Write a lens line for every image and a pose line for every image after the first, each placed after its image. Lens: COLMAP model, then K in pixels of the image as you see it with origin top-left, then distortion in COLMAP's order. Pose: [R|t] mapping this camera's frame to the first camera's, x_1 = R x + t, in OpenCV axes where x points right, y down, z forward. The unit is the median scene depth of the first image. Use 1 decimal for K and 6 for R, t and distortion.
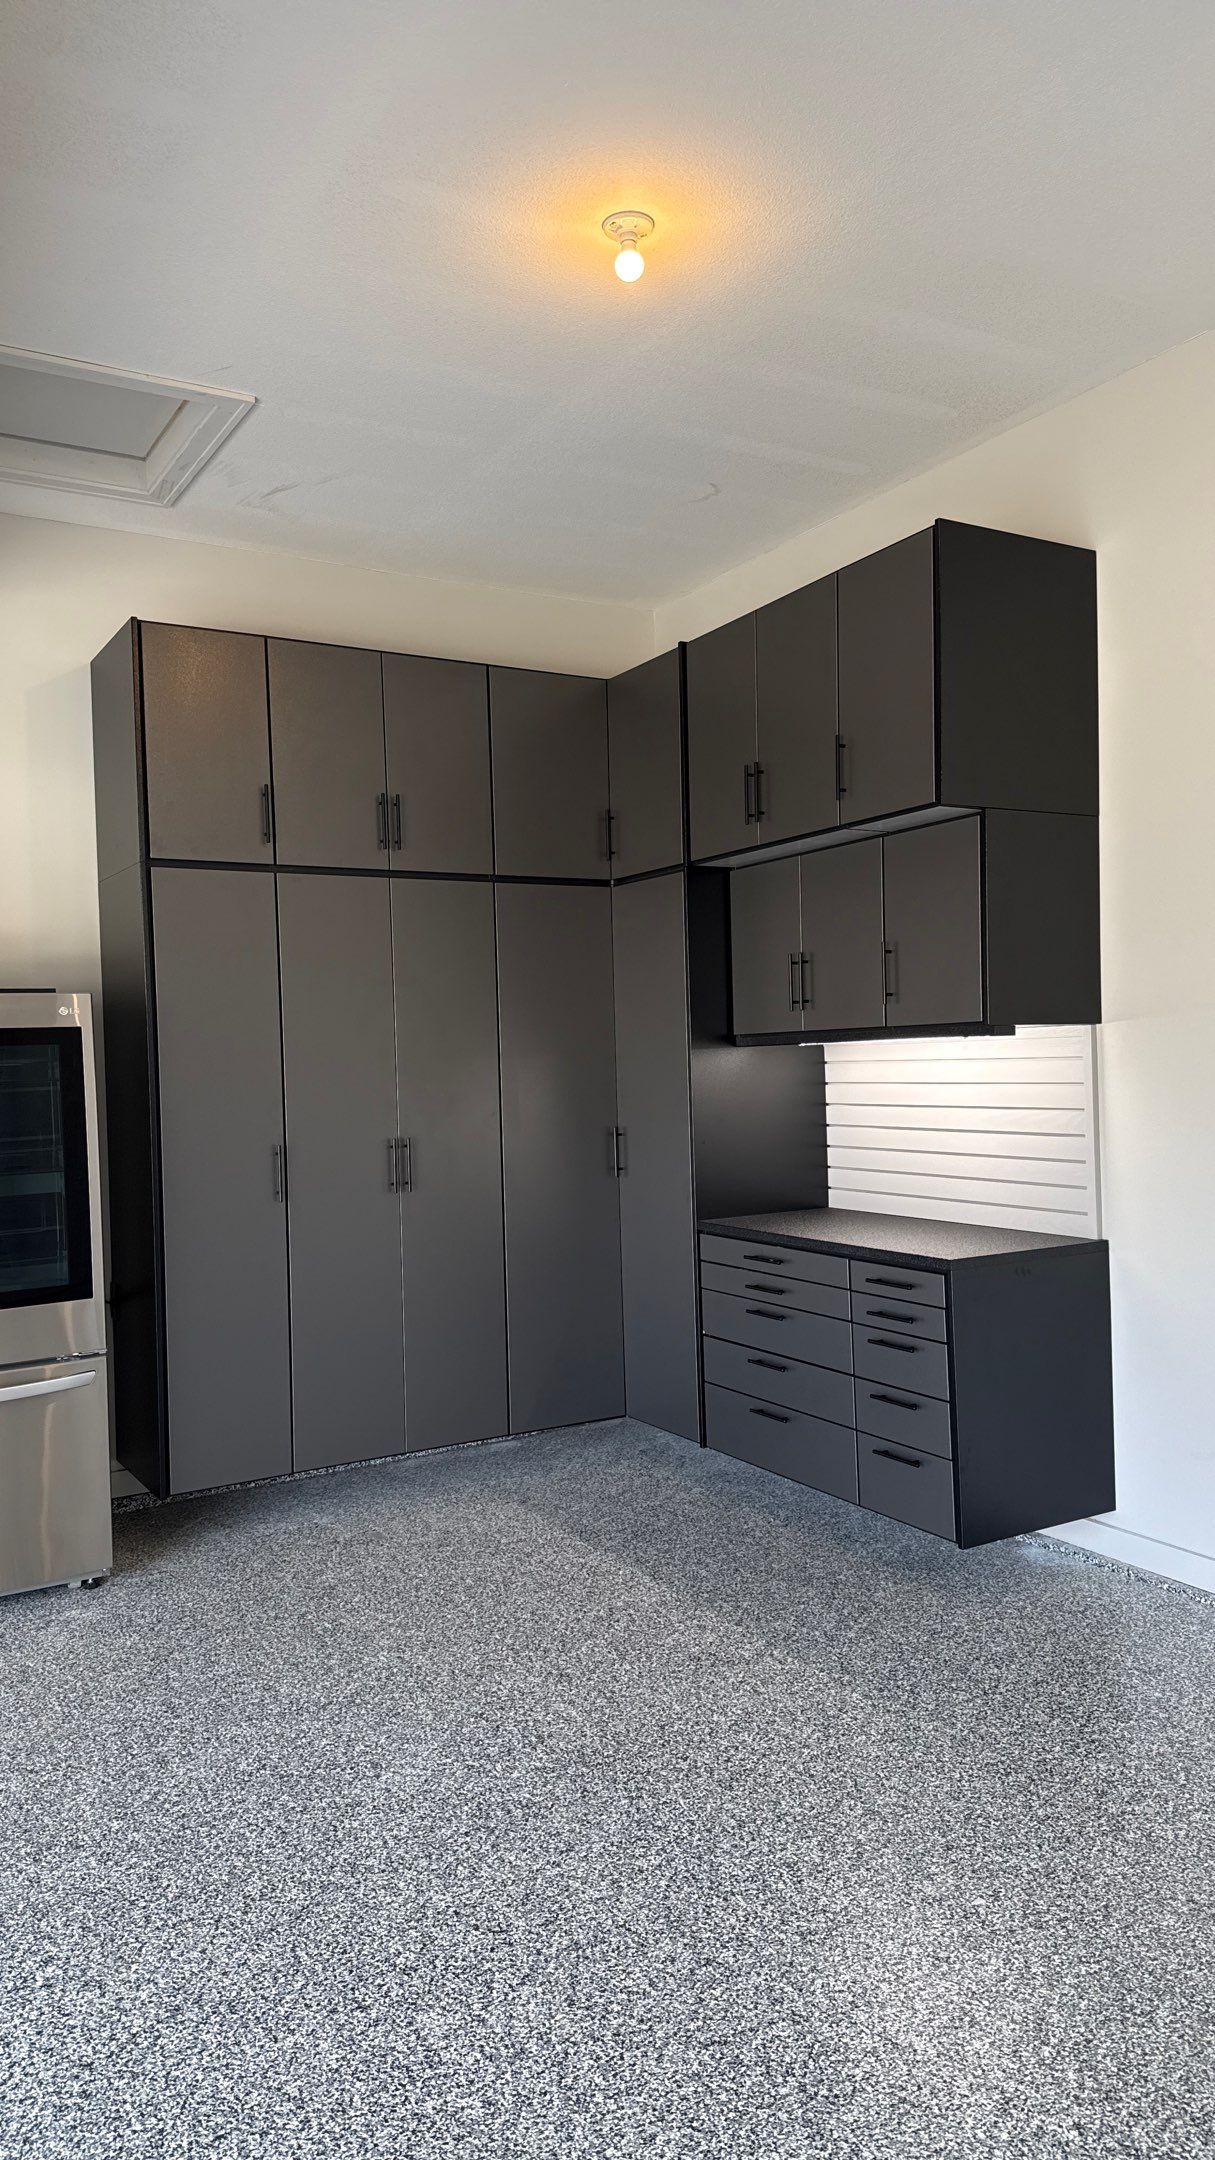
lens RADIAL K [[1514.8, 0, 604.0], [0, 1514.8, 1096.6], [0, 0, 1]] dist [0.177738, -0.420644]
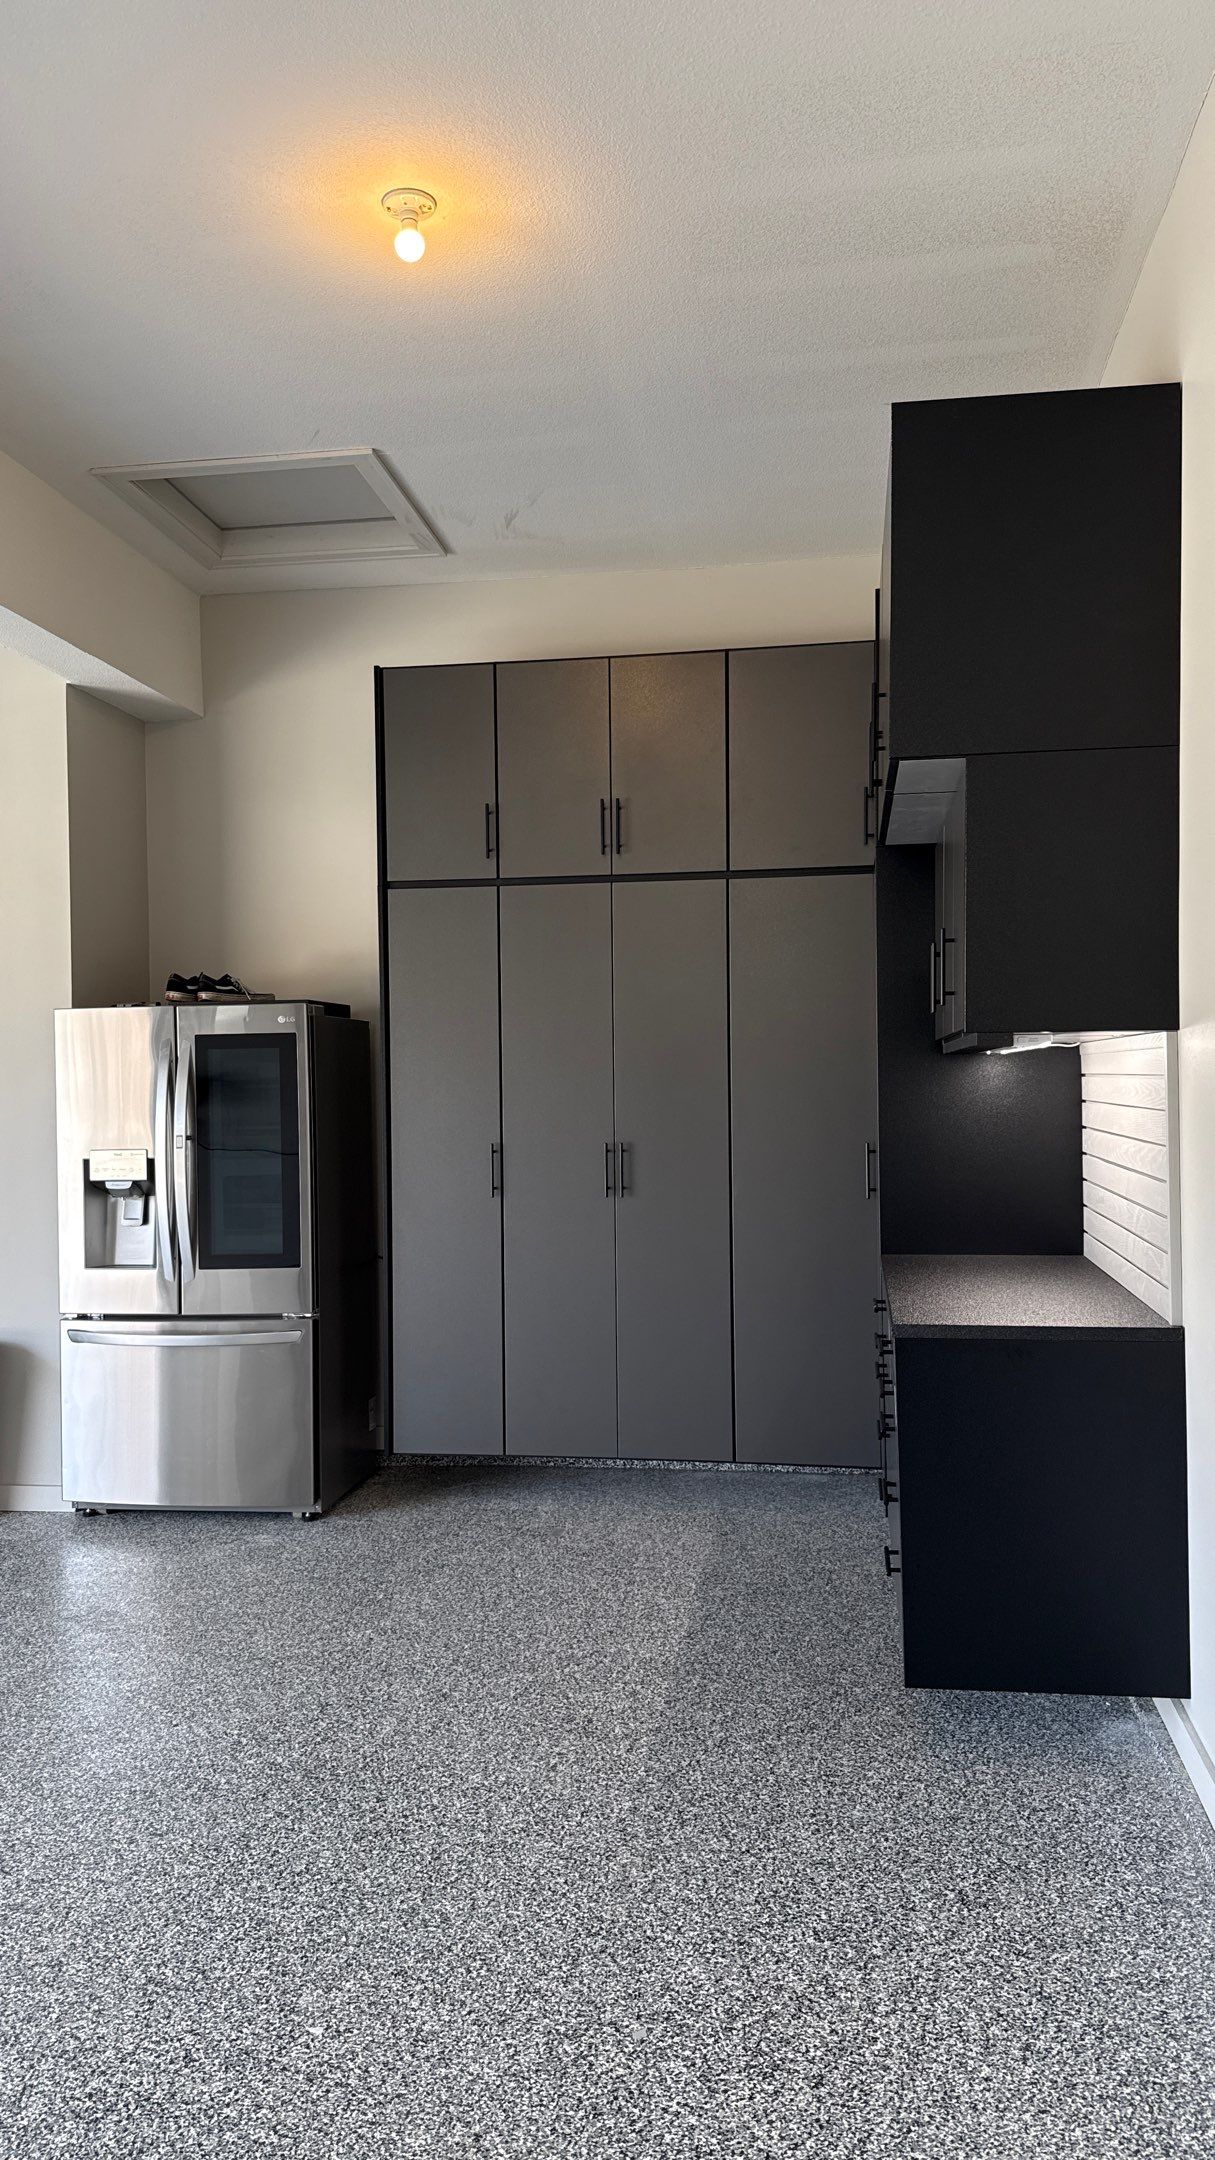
lens RADIAL K [[1514.8, 0, 604.0], [0, 1514.8, 1096.6], [0, 0, 1]] dist [0.177738, -0.420644]
pose [[0.771364, 0.027418, -0.635804, 0.517614], [-0.025414, 0.999602, 0.012273, -0.015619], [0.635887, 0.006692, 0.771753, 0.237157]]
